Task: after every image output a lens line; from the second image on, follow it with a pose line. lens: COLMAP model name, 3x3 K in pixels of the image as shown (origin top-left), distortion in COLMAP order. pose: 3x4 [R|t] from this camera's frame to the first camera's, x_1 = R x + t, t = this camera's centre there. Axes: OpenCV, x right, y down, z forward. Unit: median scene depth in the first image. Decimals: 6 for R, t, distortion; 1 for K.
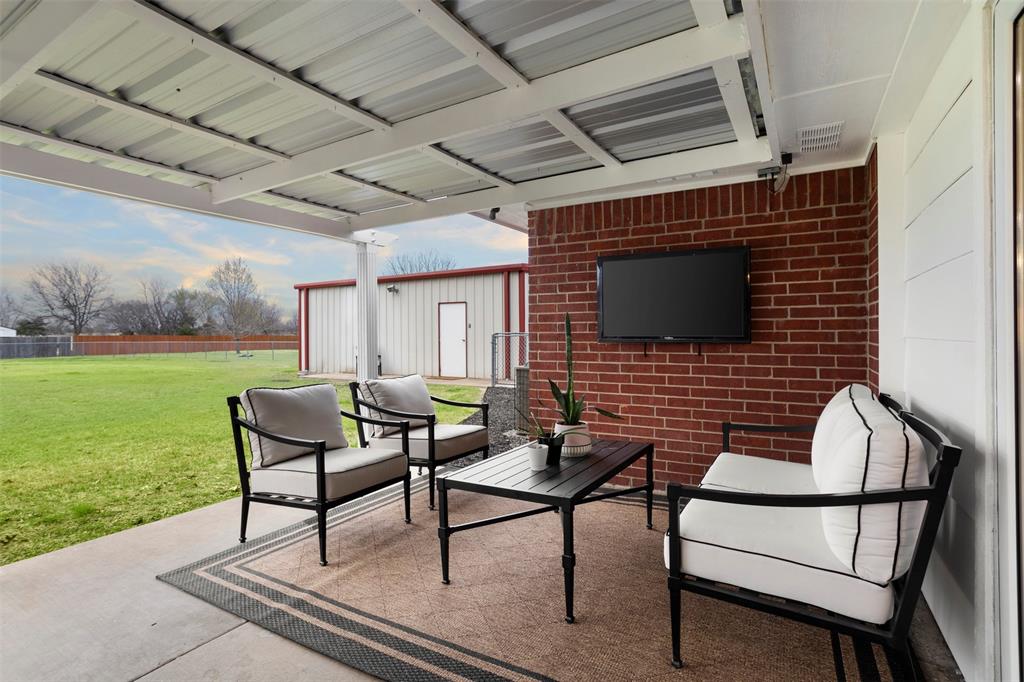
lens RADIAL K [[509.2, 0, 511.6], [0, 509.2, 331.4], [0, 0, 1]] dist [-0.053745, 0.032529]
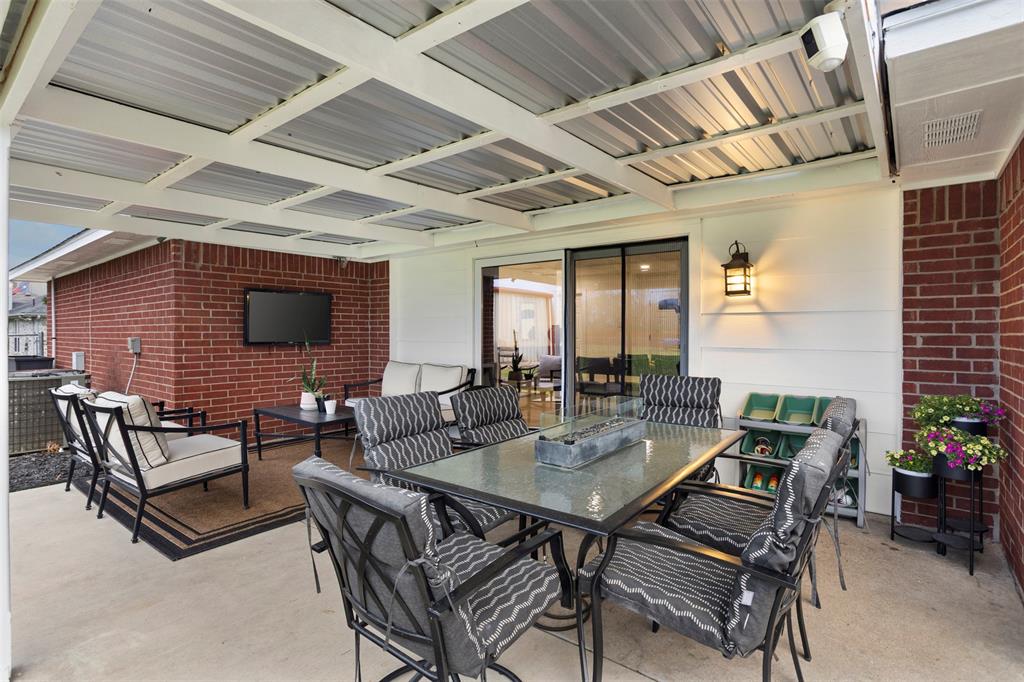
lens RADIAL K [[509.2, 0, 511.6], [0, 509.2, 331.4], [0, 0, 1]] dist [-0.053745, 0.032529]
pose [[0.134643, 0.007115, 0.990869, -1.180419], [-0.005339, 0.999965, -0.006454, -0.016411], [-0.990880, -0.004421, 0.134676, 0.059676]]
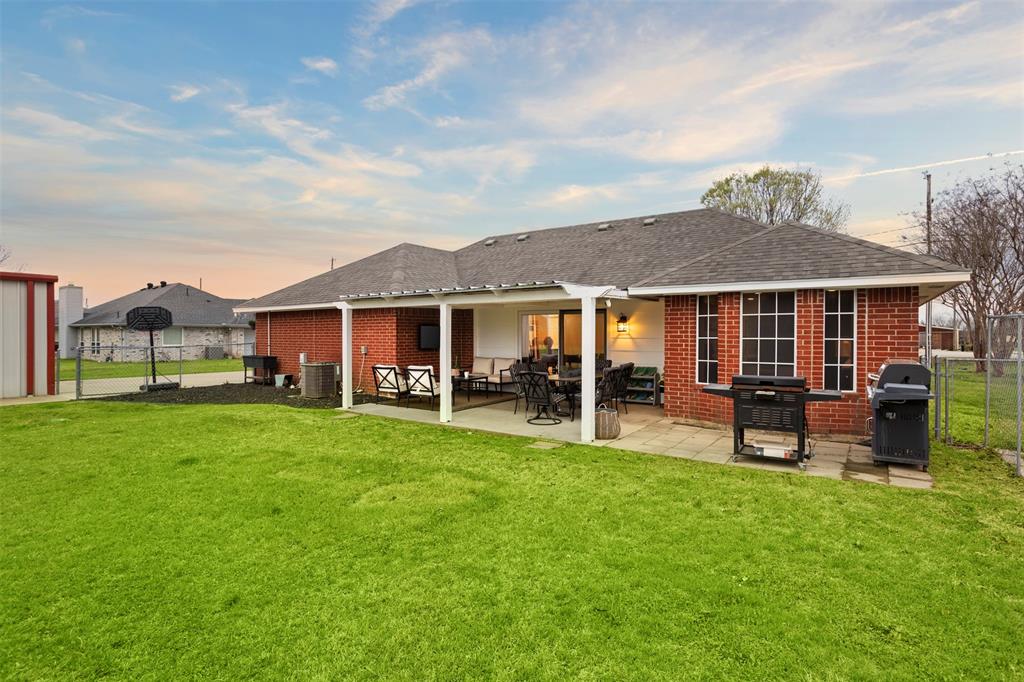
lens RADIAL K [[509.2, 0, 511.6], [0, 509.2, 331.4], [0, 0, 1]] dist [-0.053745, 0.032529]
pose [[0.086501, 0.009190, 0.996209, -3.163168], [-0.003559, 0.999954, -0.008915, -0.075683], [-0.996245, -0.002774, 0.086529, 0.127535]]
